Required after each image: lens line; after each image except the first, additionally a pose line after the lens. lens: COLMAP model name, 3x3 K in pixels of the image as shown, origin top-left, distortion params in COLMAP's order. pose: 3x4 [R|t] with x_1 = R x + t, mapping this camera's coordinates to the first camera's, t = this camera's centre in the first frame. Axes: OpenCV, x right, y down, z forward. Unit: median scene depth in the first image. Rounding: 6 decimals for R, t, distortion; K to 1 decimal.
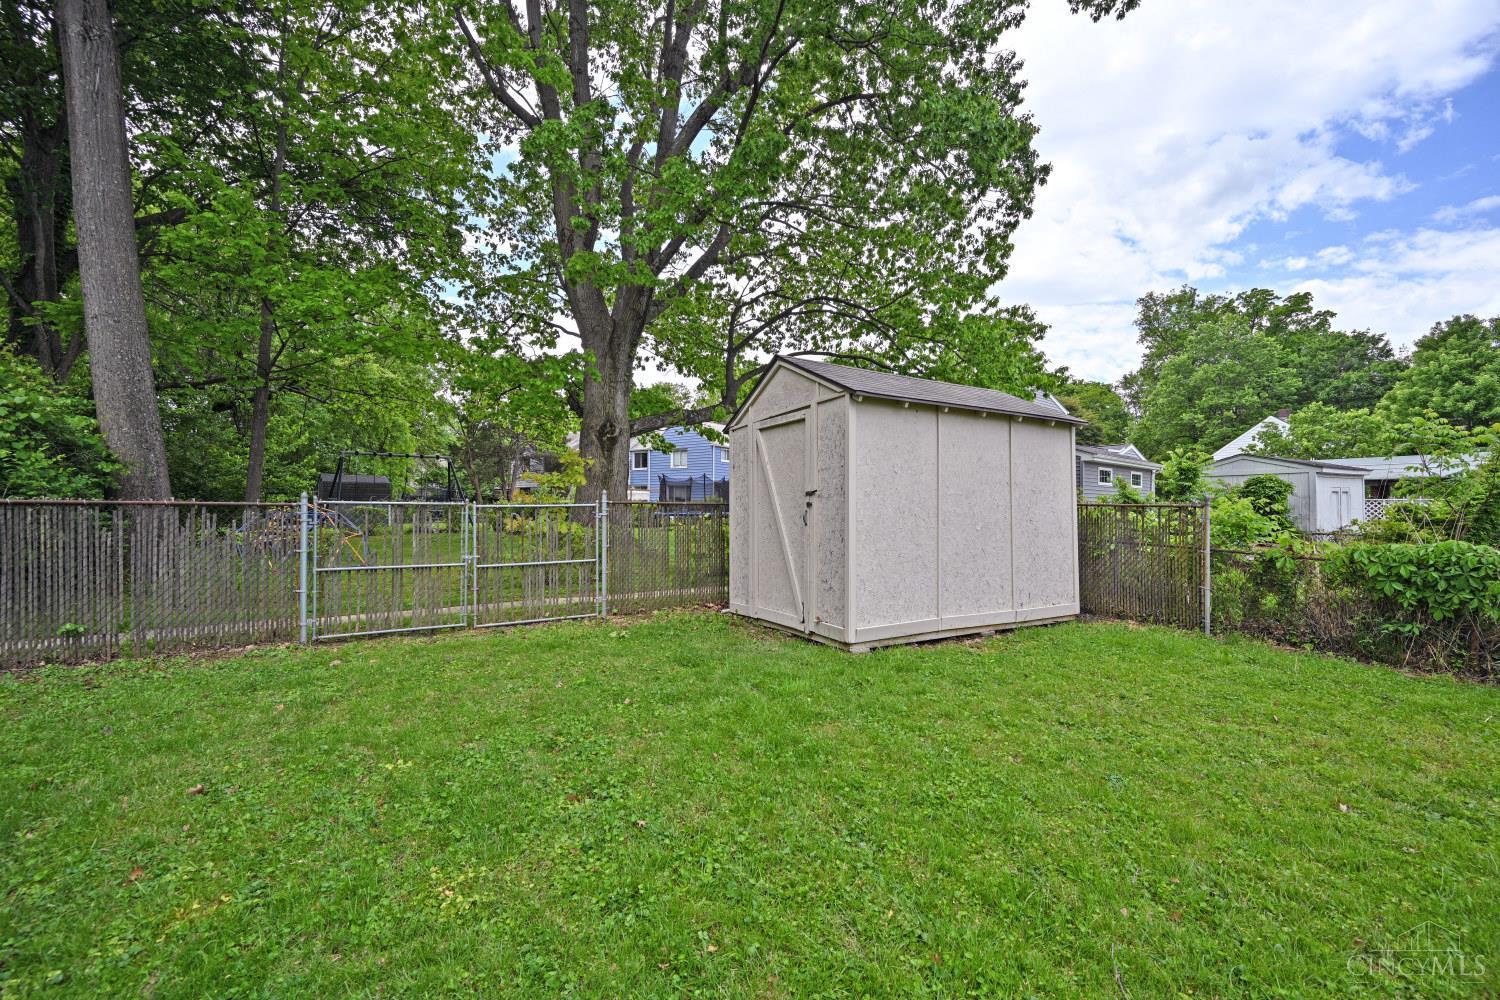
lens RADIAL K [[595.8, 0, 754.7], [0, 595.8, 503.3], [0, 0, 1]] dist [-0.003589, 0.000583]
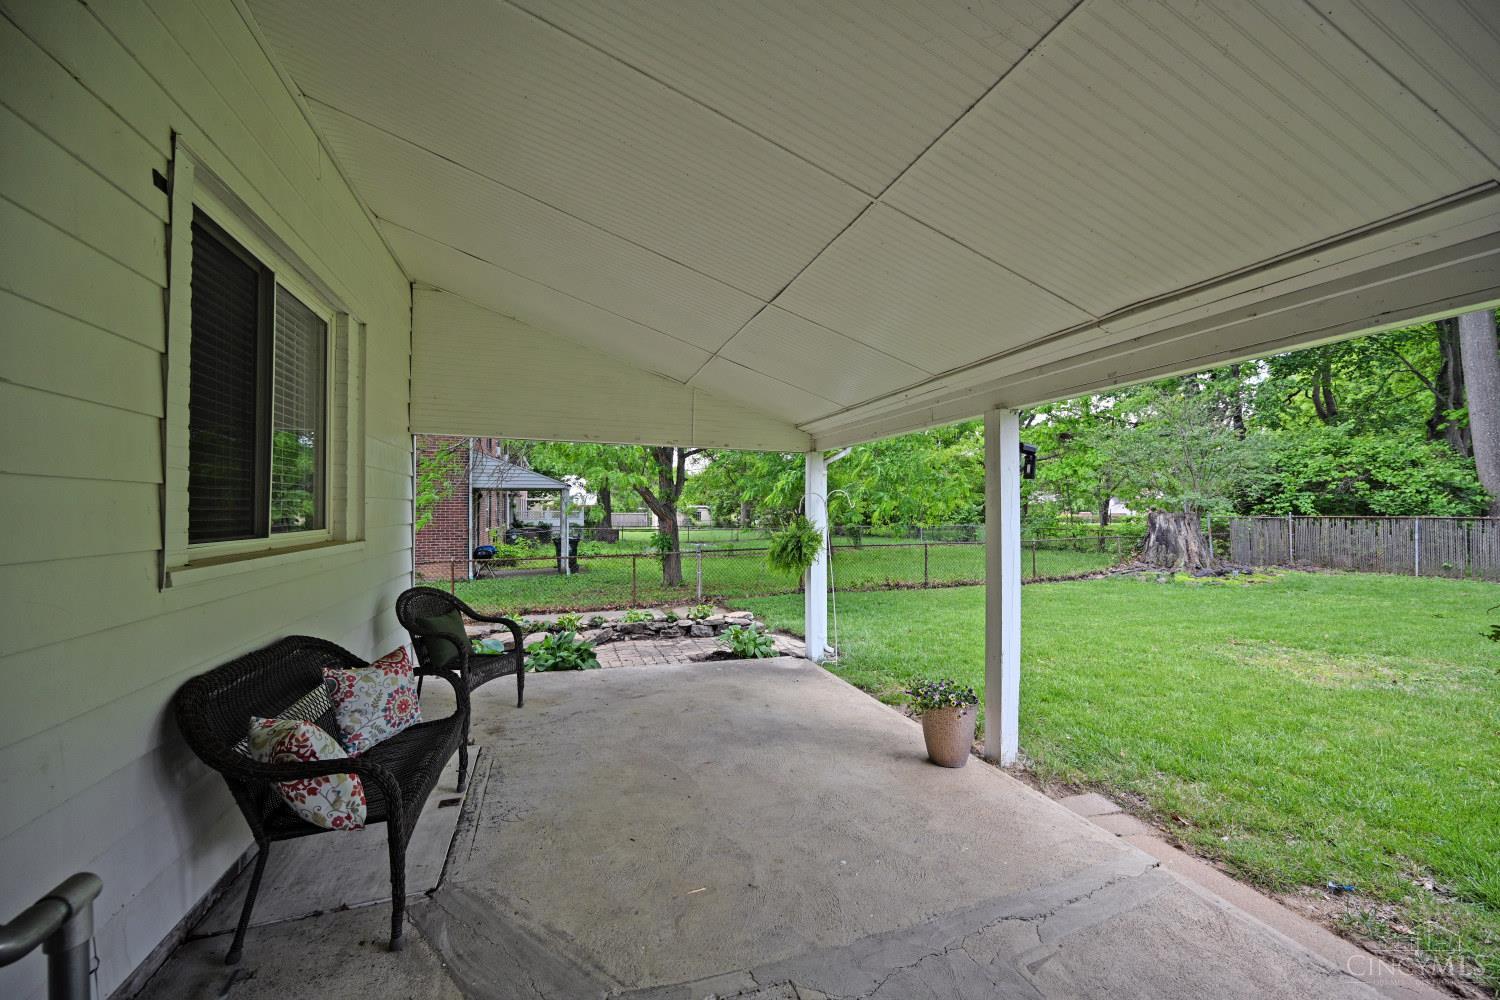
lens RADIAL K [[595.8, 0, 748.8], [0, 595.8, 502.1], [0, 0, 1]] dist [-0.003589, 0.000583]
pose [[-0.206595, -0.016069, -0.978295, 1.422591], [0.003263, 0.999848, -0.017112, -0.032375], [0.978421, -0.006727, -0.206511, -1.014181]]
